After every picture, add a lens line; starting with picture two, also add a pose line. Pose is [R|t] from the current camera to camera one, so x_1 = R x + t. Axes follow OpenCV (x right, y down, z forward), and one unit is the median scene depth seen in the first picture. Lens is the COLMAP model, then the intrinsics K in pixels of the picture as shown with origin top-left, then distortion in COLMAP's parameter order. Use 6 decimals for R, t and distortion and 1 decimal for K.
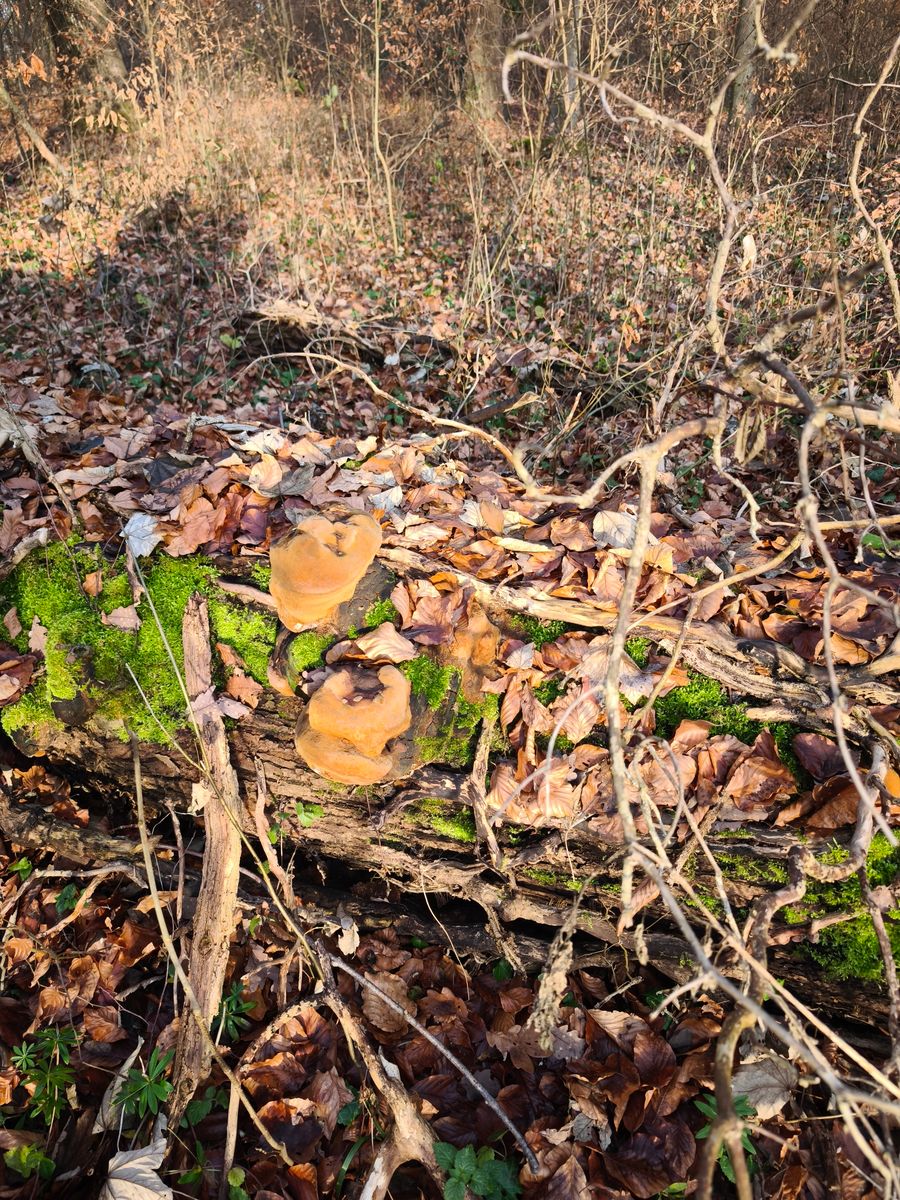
lens RADIAL K [[802.4, 0, 474.3], [0, 802.4, 599.9], [0, 0, 1]] dist [0.007789, 0.000841]
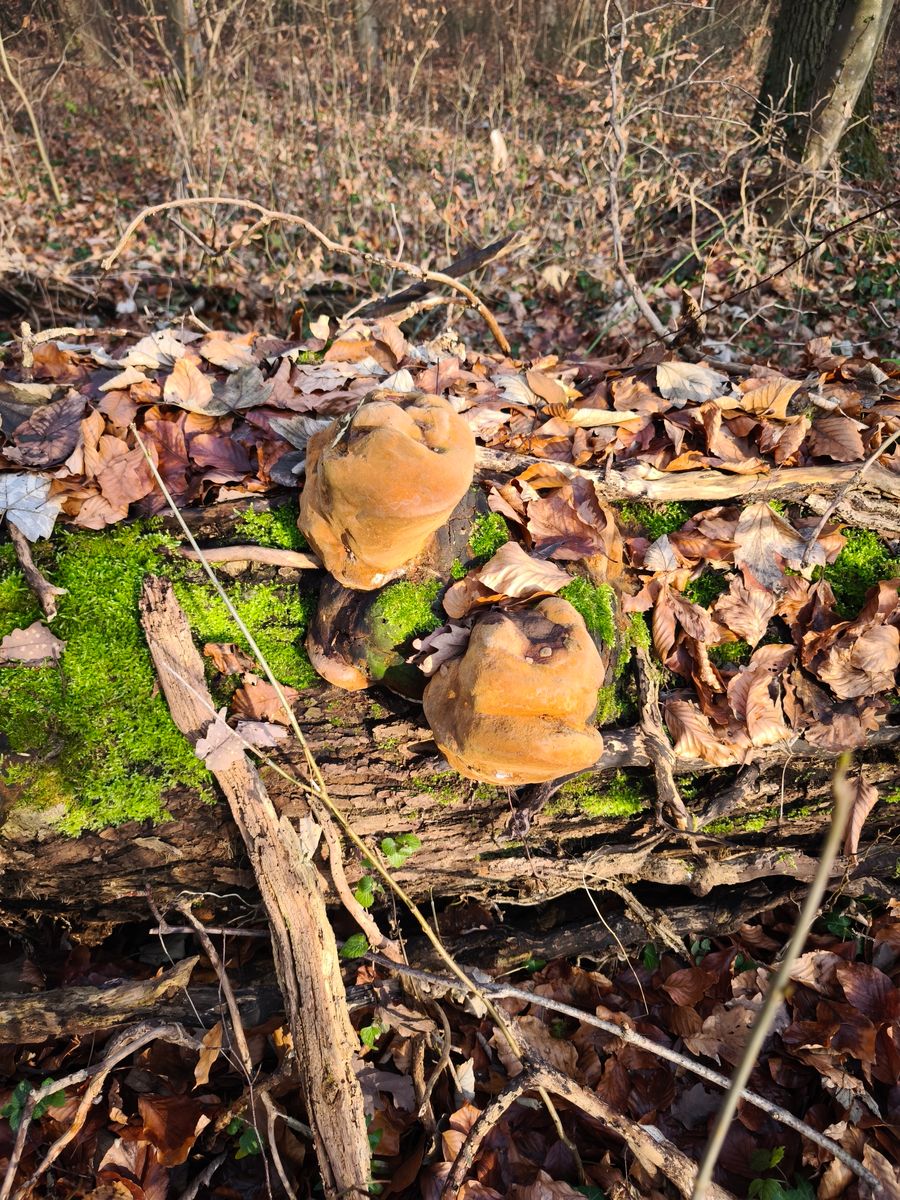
lens RADIAL K [[798.7, 0, 450.0], [0, 798.7, 600.0], [0, 0, 1]] dist [-0.000667, 0.001132]
pose [[0.922526, -0.226776, 0.312279, -0.337541], [0.214574, 0.973947, 0.073387, 0.013677], [-0.320785, -0.000694, 0.947152, 0.332477]]
